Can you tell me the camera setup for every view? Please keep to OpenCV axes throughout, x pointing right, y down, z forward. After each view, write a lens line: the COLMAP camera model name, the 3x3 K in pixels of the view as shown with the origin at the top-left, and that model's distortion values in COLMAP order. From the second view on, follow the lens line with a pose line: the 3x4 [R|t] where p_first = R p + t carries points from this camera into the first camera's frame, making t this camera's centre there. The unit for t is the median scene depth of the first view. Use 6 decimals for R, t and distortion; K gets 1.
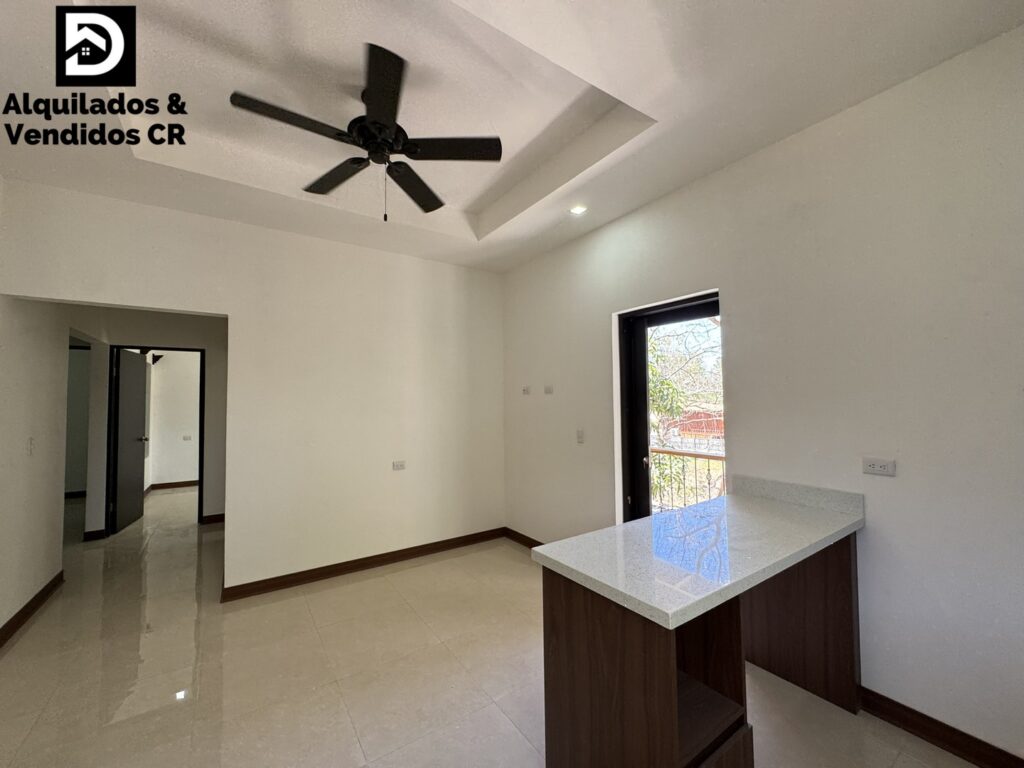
lens RADIAL K [[412.1, 0, 509.8], [0, 412.1, 384.8], [0, 0, 1]] dist [0.000853, 0.000560]
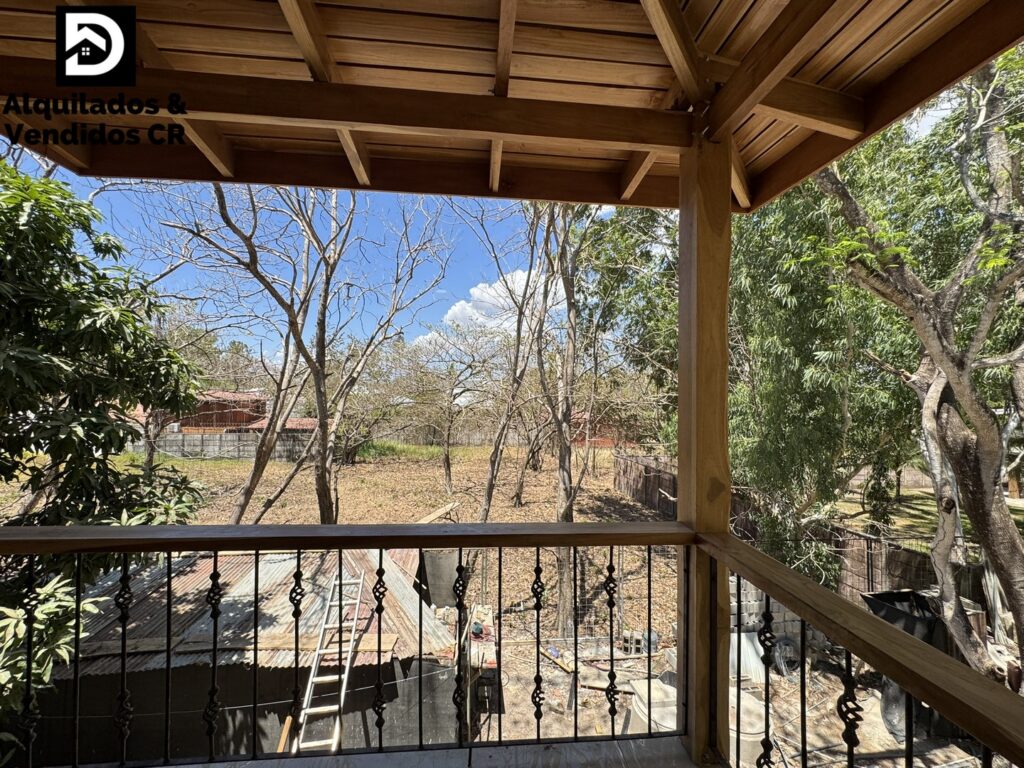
lens RADIAL K [[412.1, 0, 509.8], [0, 412.1, 384.8], [0, 0, 1]] dist [0.000853, 0.000560]
pose [[0.486754, 0.035940, 0.872799, 0.121662], [-0.058348, 0.998260, -0.008566, 0.015415], [-0.871588, -0.046757, 0.488004, 0.323264]]
